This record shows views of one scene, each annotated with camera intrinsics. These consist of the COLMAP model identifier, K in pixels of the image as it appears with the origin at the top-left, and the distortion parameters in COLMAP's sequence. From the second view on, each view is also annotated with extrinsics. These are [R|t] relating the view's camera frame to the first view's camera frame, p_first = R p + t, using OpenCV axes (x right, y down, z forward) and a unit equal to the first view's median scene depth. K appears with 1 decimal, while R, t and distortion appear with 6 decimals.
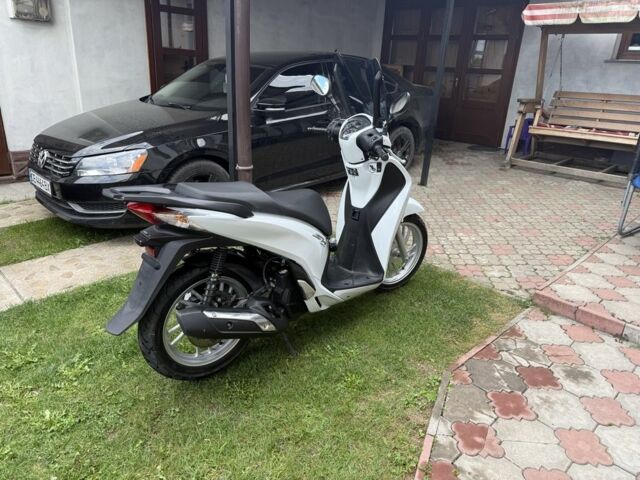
lens RADIAL K [[469.8, 0, 307.2], [0, 469.8, 239.6], [0, 0, 1]] dist [0.006282, -0.002725]
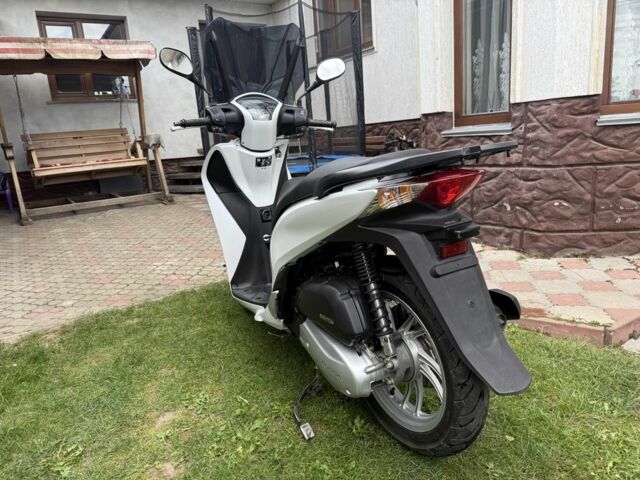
lens RADIAL K [[469.8, 0, 307.2], [0, 469.8, 239.6], [0, 0, 1]] dist [0.006282, -0.002725]
pose [[0.191589, -0.273224, 0.942678, -0.665928], [0.420623, 0.890655, 0.172658, -0.129440], [-0.886775, 0.363432, 0.285564, 0.730400]]
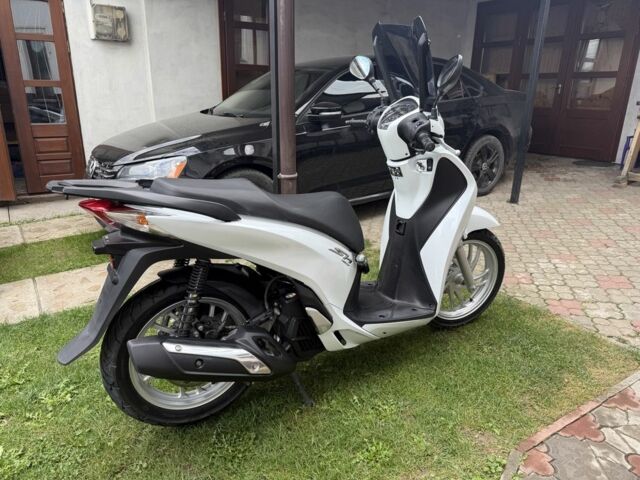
lens RADIAL K [[461.0, 0, 311.9], [0, 461.0, 239.9], [0, 0, 1]] dist [-0.011620, -0.002397]
pose [[0.979175, 0.025678, -0.201389, 0.114737], [-0.036723, 0.998008, -0.051305, 0.012365], [0.199671, 0.057632, 0.978167, 0.228719]]
